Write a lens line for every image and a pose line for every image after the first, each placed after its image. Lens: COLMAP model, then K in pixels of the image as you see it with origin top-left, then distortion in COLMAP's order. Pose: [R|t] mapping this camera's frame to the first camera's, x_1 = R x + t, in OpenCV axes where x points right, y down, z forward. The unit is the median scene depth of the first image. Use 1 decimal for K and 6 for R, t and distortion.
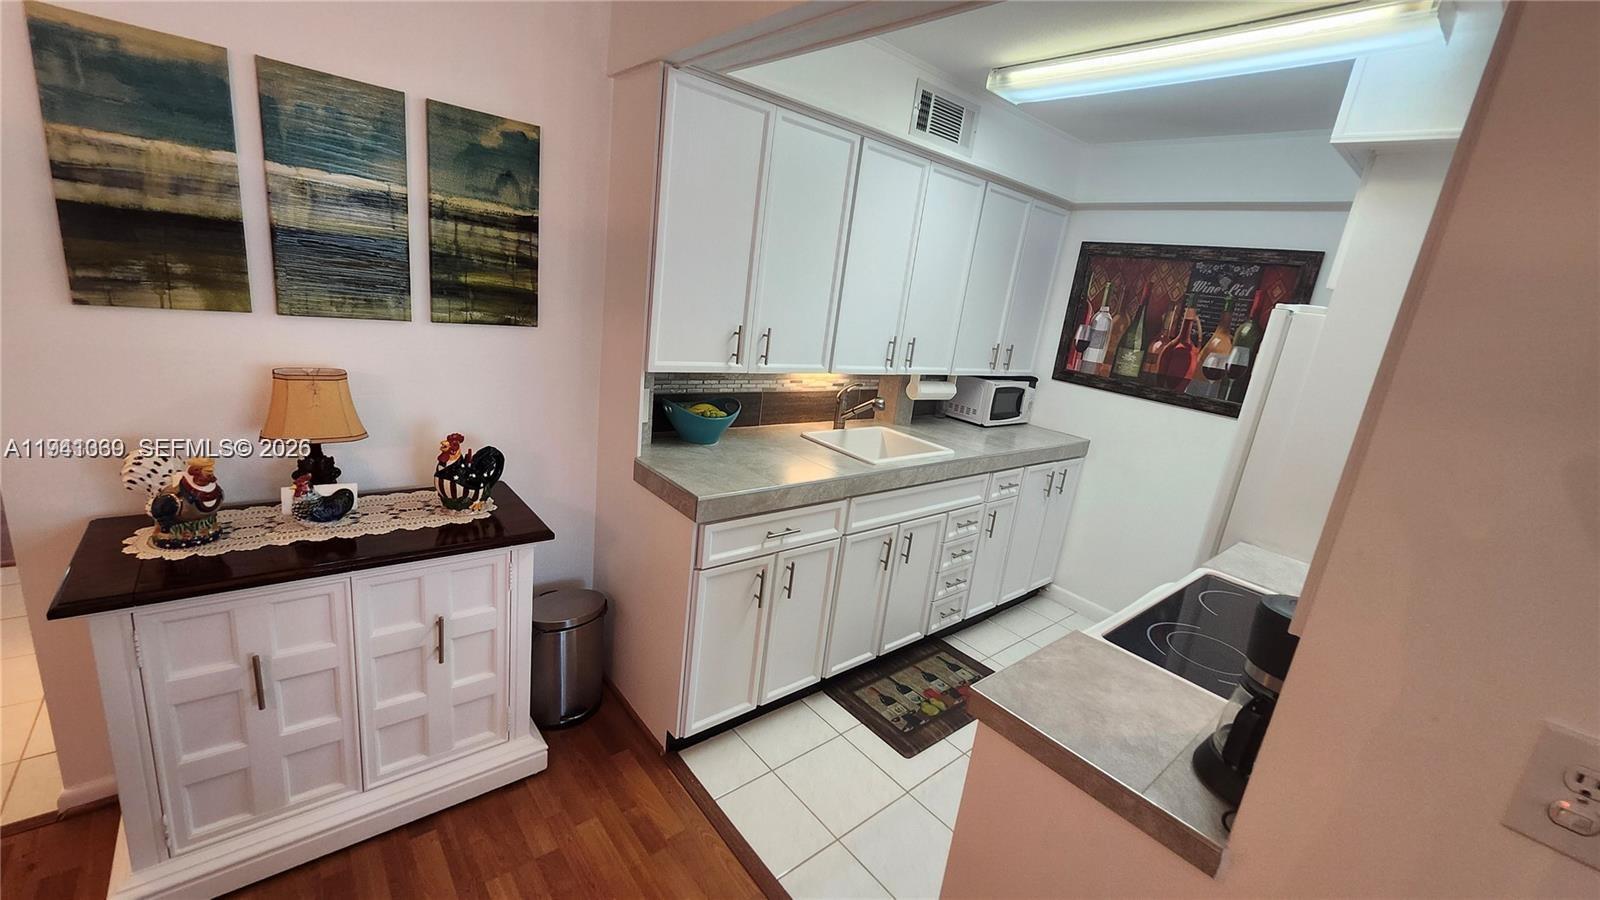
lens RADIAL K [[636.0, 0, 802.8], [0, 636.0, 451.5], [0, 0, 1]] dist [-0.002734, 0.001708]
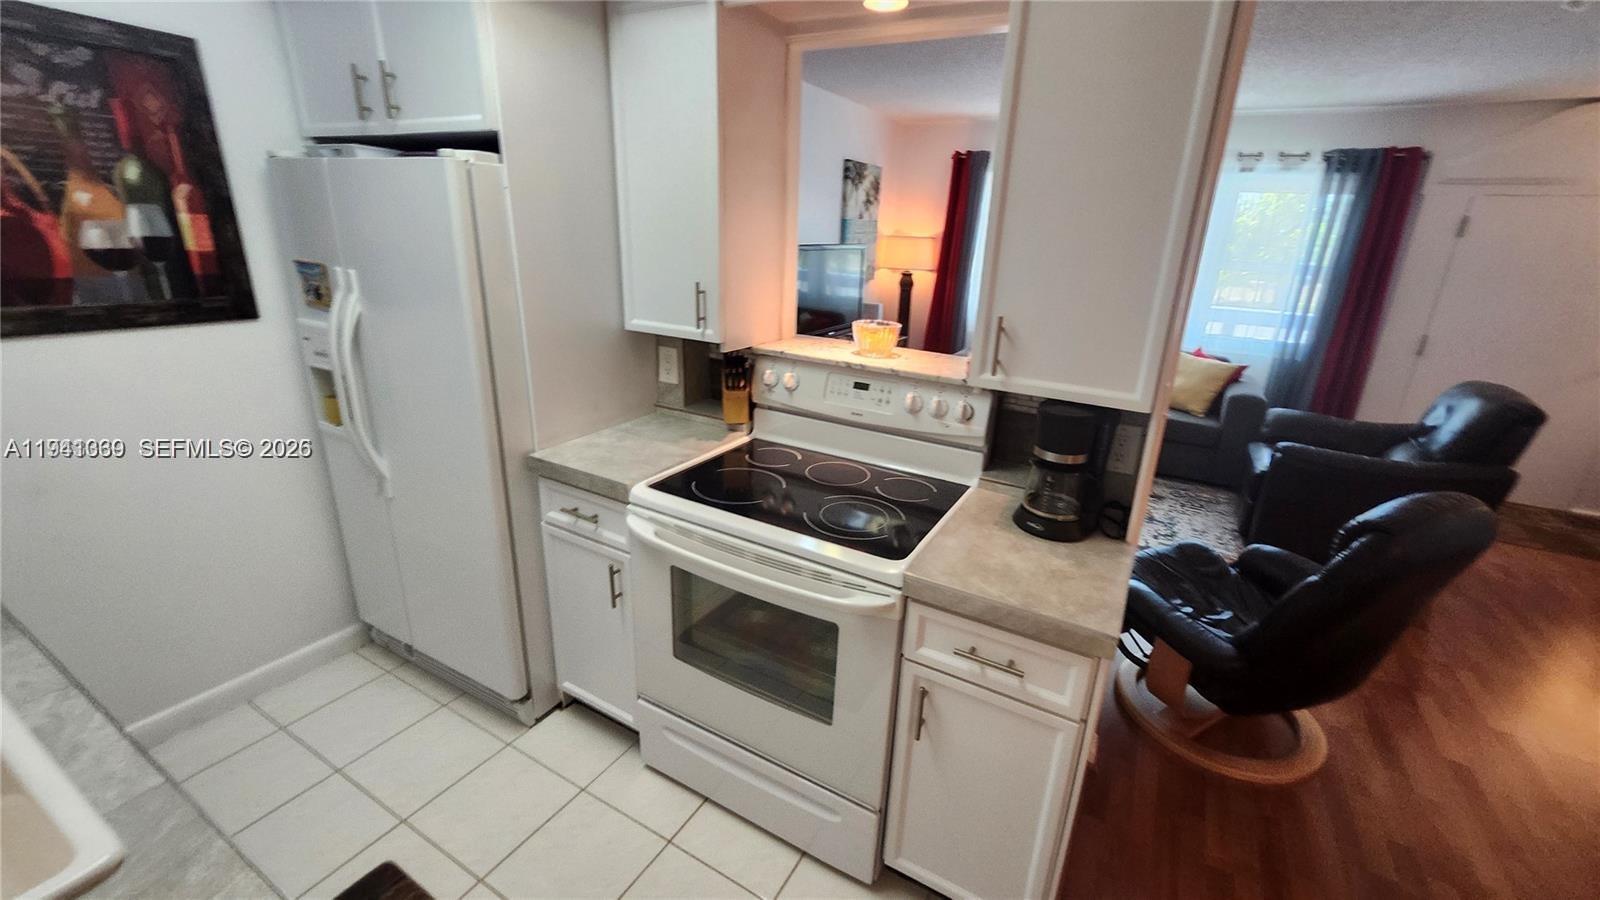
lens RADIAL K [[636.0, 0, 823.9], [0, 636.0, 443.3], [0, 0, 1]] dist [-0.002734, 0.001708]
pose [[-0.348398, -0.430252, 0.832768, -0.117362], [0.152052, 0.850723, 0.503141, -0.196397], [-0.924932, 0.301917, -0.230969, 0.693964]]
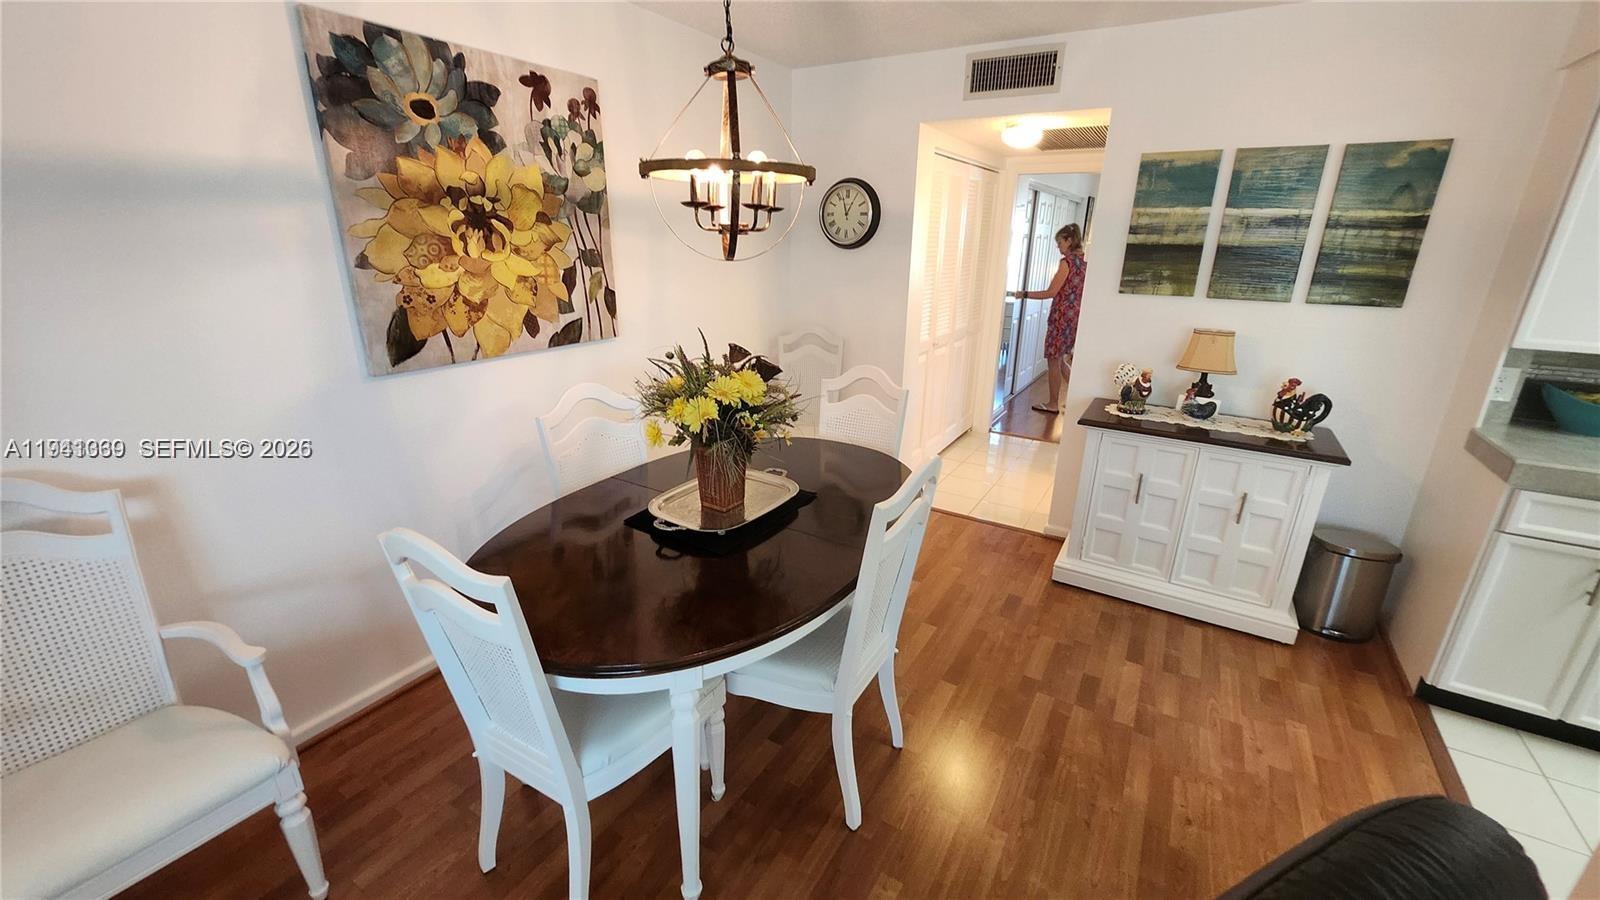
lens RADIAL K [[636.0, 0, 803.1], [0, 636.0, 445.1], [0, 0, 1]] dist [-0.002734, 0.001708]
pose [[0.314877, 0.181351, -0.931646, 0.317199], [-0.221146, 0.968579, 0.113797, 0.136773], [0.923010, 0.170198, 0.345088, -0.334915]]
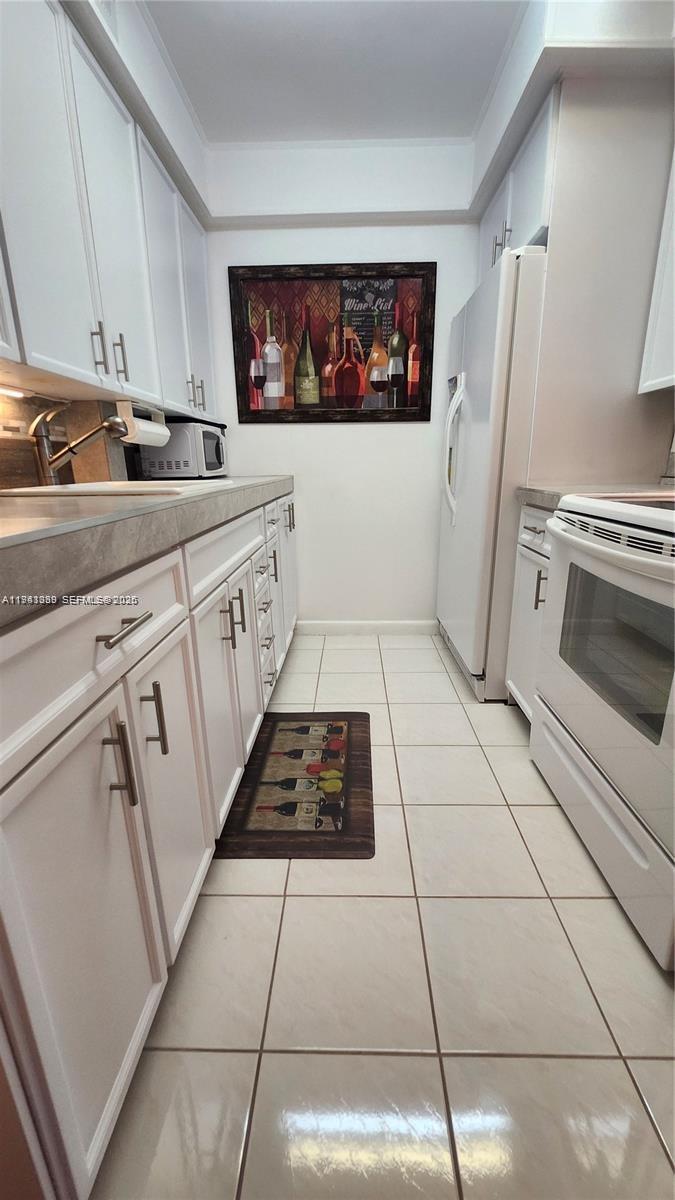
lens RADIAL K [[477.0, 0, 339.9], [0, 477.0, 606.6], [0, 0, 1]] dist [-0.002734, 0.001708]
pose [[0.662388, -0.337363, 0.668900, -0.123013], [0.285544, 0.939159, 0.190905, 0.074757], [-0.692608, 0.064547, 0.718420, 0.529828]]
